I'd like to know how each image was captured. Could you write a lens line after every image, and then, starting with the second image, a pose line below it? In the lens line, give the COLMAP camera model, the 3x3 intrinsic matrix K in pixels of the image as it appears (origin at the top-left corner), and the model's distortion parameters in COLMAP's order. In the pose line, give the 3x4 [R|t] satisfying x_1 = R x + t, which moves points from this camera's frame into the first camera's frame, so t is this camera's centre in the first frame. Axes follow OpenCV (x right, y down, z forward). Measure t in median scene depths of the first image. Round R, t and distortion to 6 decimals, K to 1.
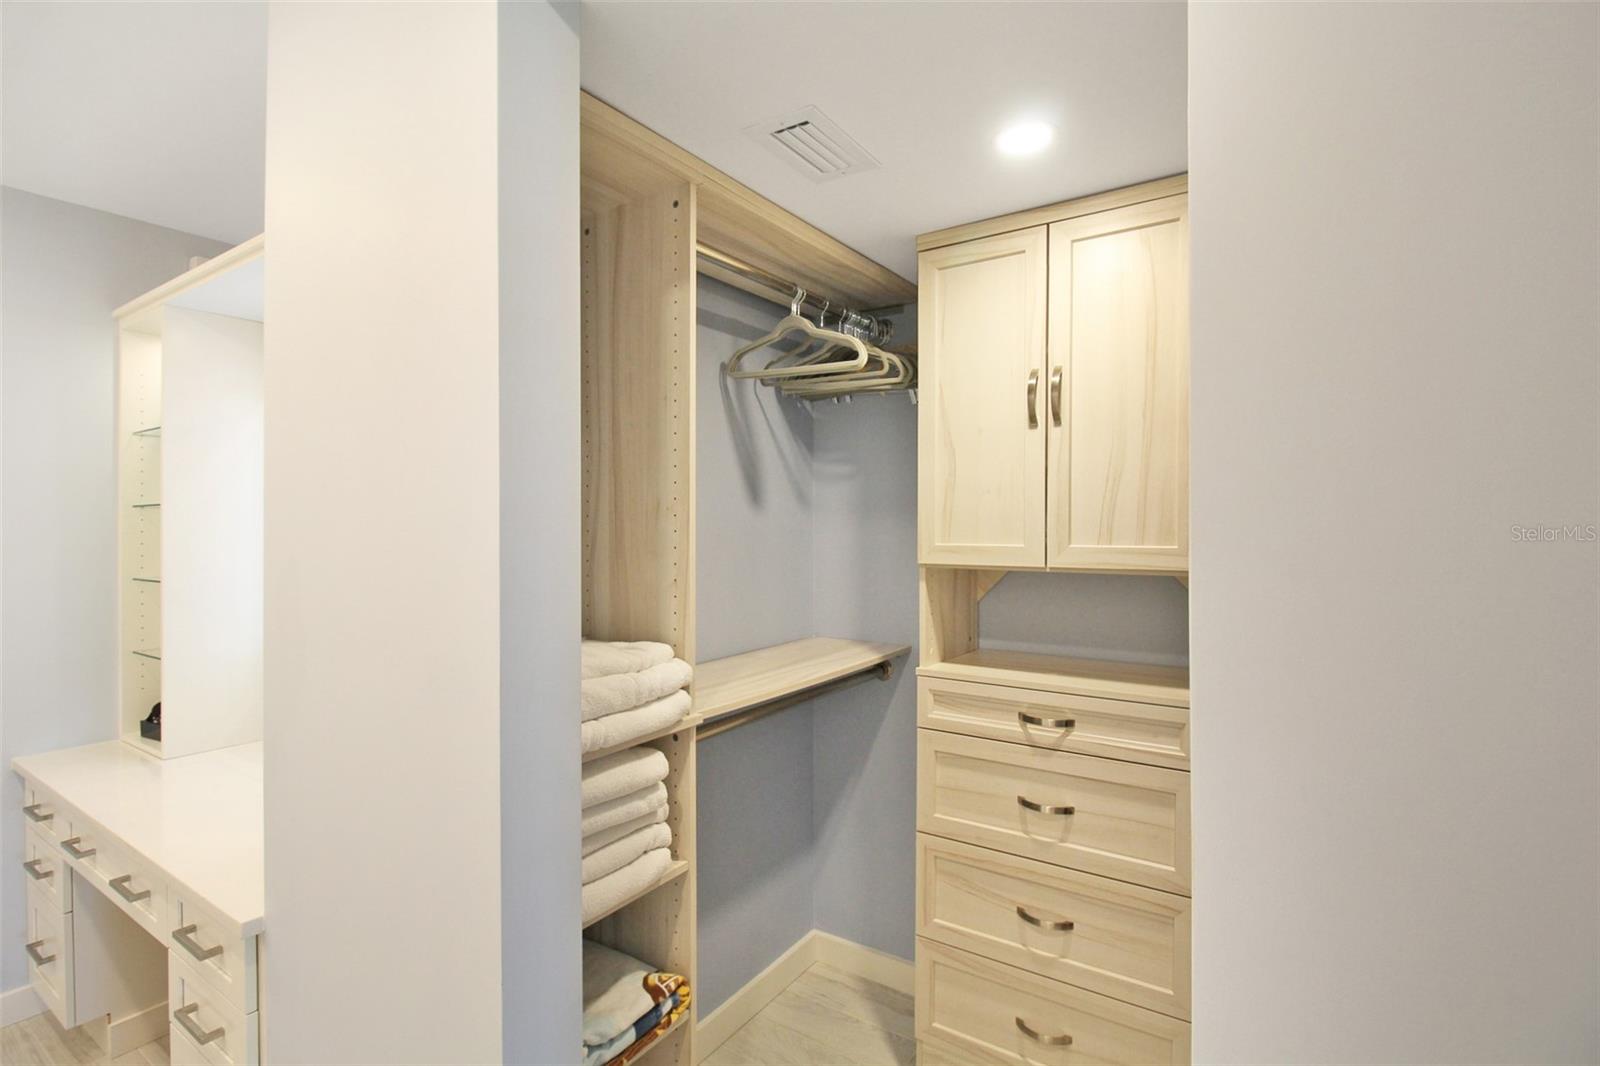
lens RADIAL K [[769.6, 0, 800.0], [0, 769.6, 533.0], [0, 0, 1]] dist [-0.016155, -0.000852]
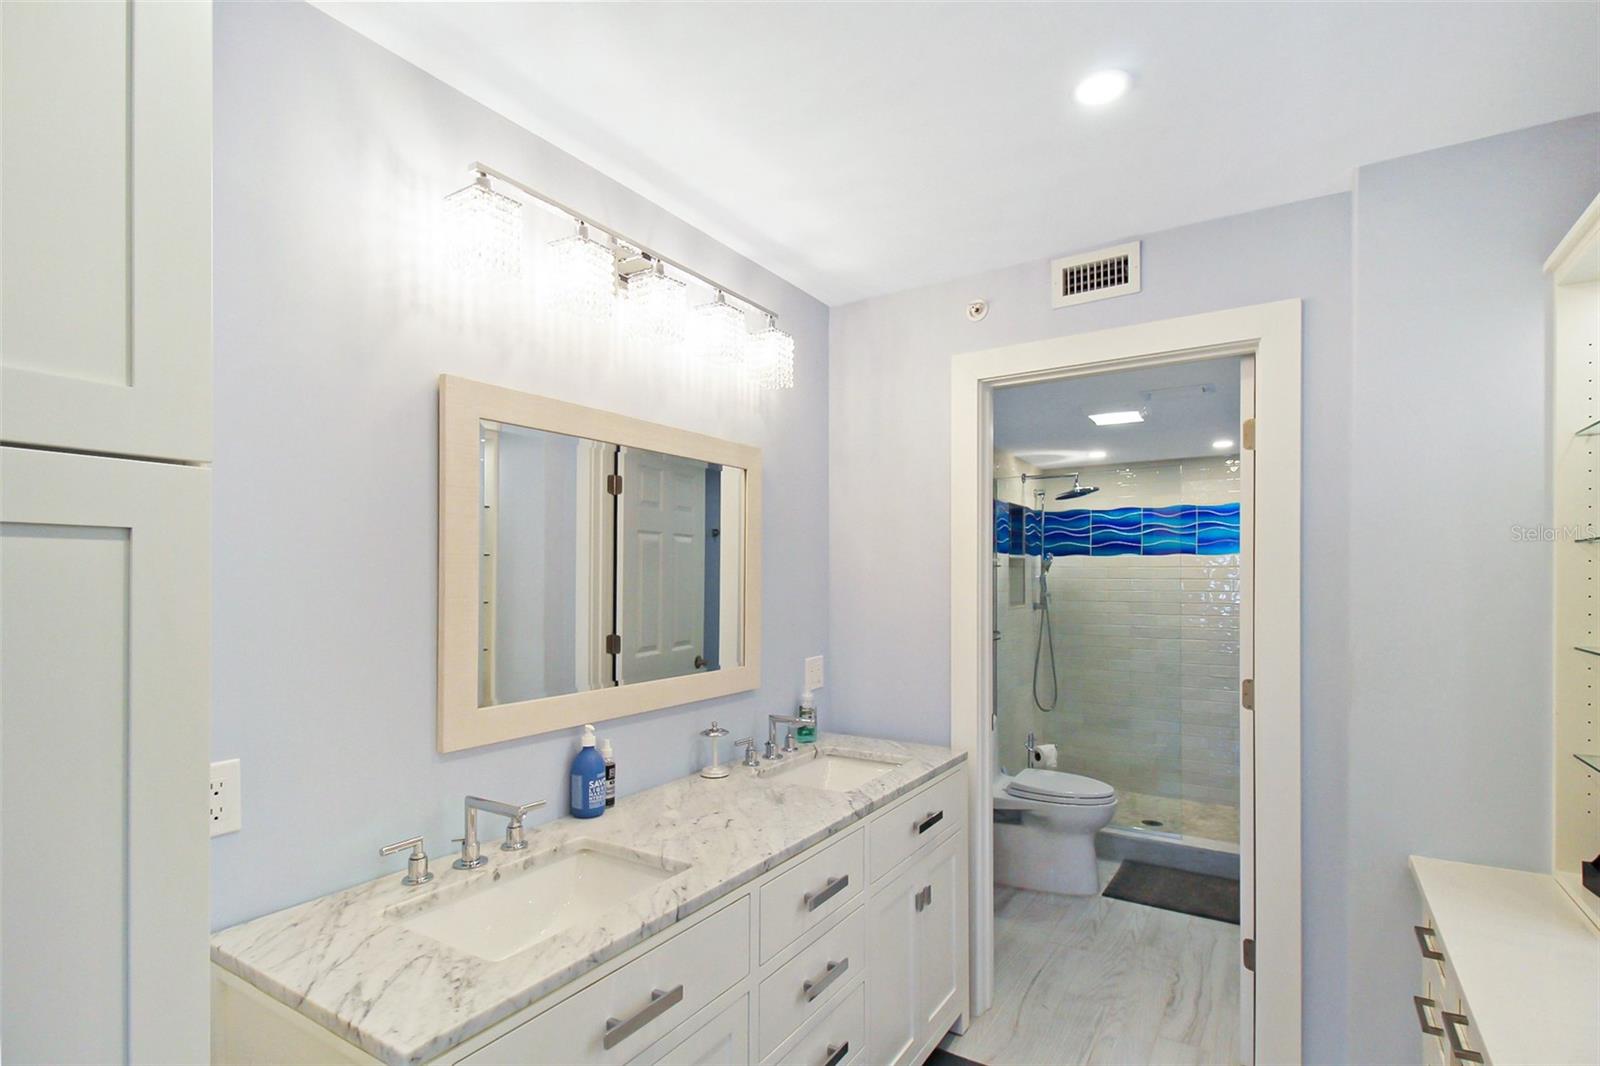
lens RADIAL K [[765.9, 0, 799.9], [0, 765.9, 584.2], [0, 0, 1]] dist [-0.000035, -0.000548]
pose [[0.018269, 0.009642, -0.999787, -0.227747], [0.000149, 0.999953, 0.009646, -0.003792], [0.999833, -0.000325, 0.018267, 0.324469]]
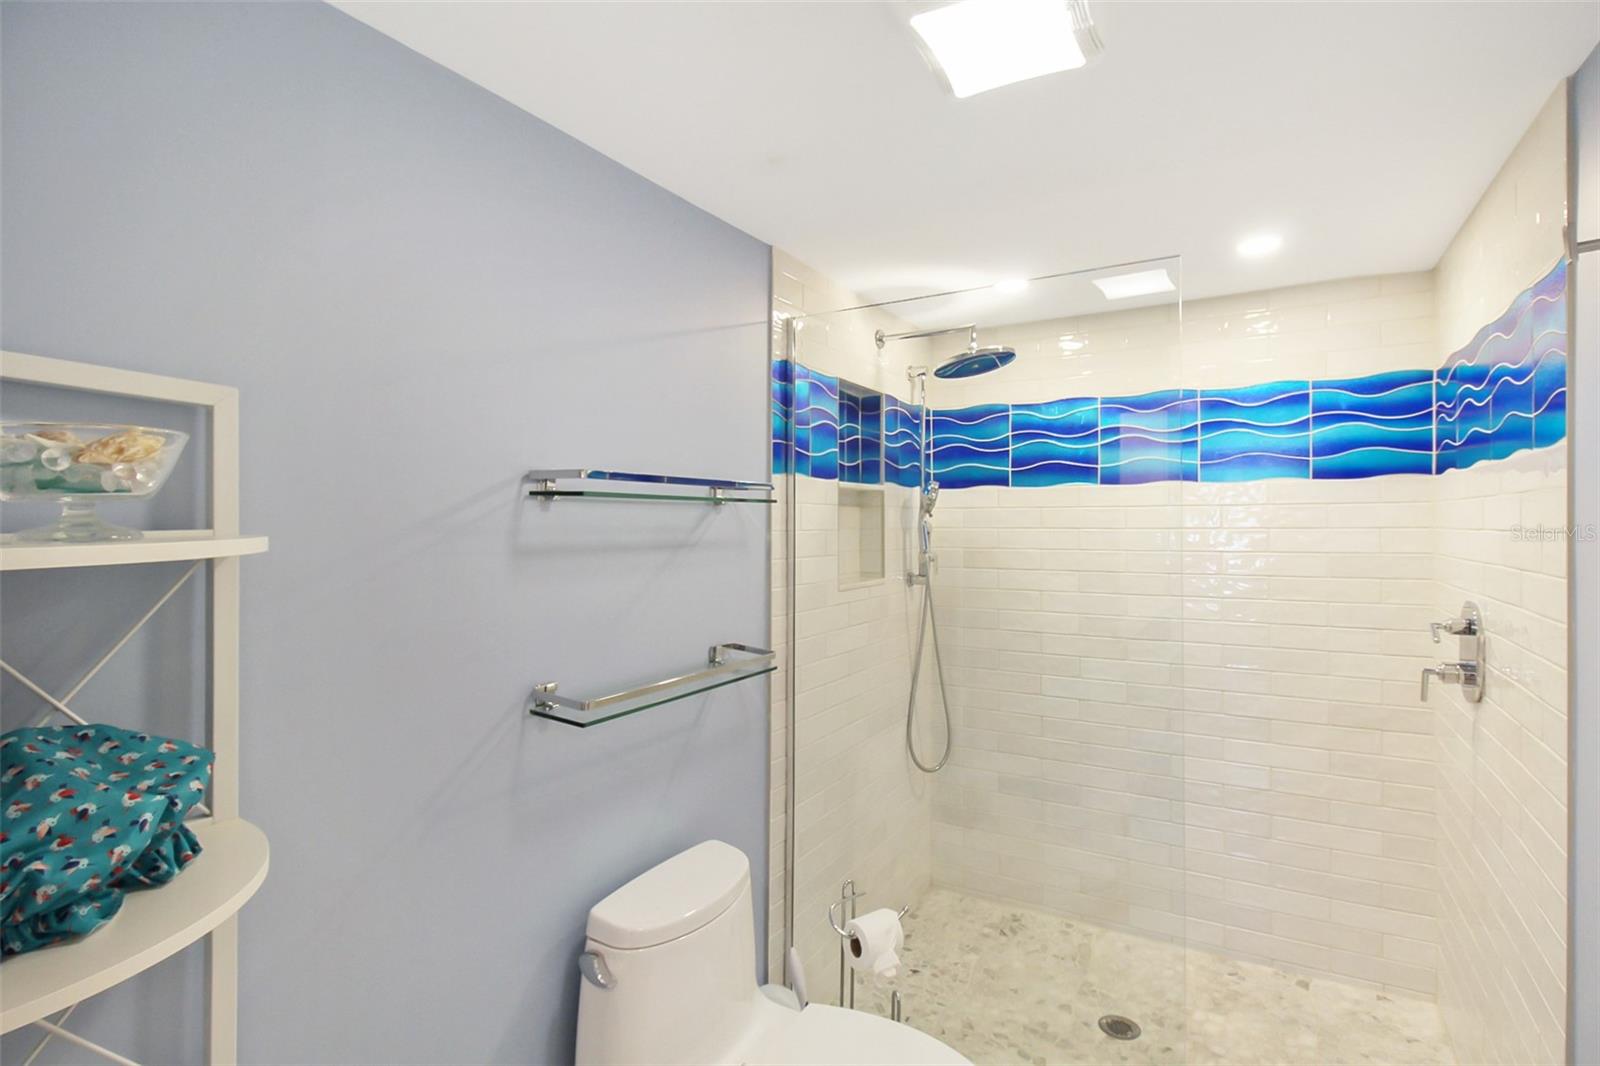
lens RADIAL K [[750.1, 0, 851.8], [0, 750.1, 523.5], [0, 0, 1]] dist [0.032926, -0.026171]
pose [[0.091031, -0.004338, -0.995839, -1.255736], [0.004660, 0.999981, -0.003931, -0.002462], [0.995837, -0.004283, 0.091050, 0.843720]]
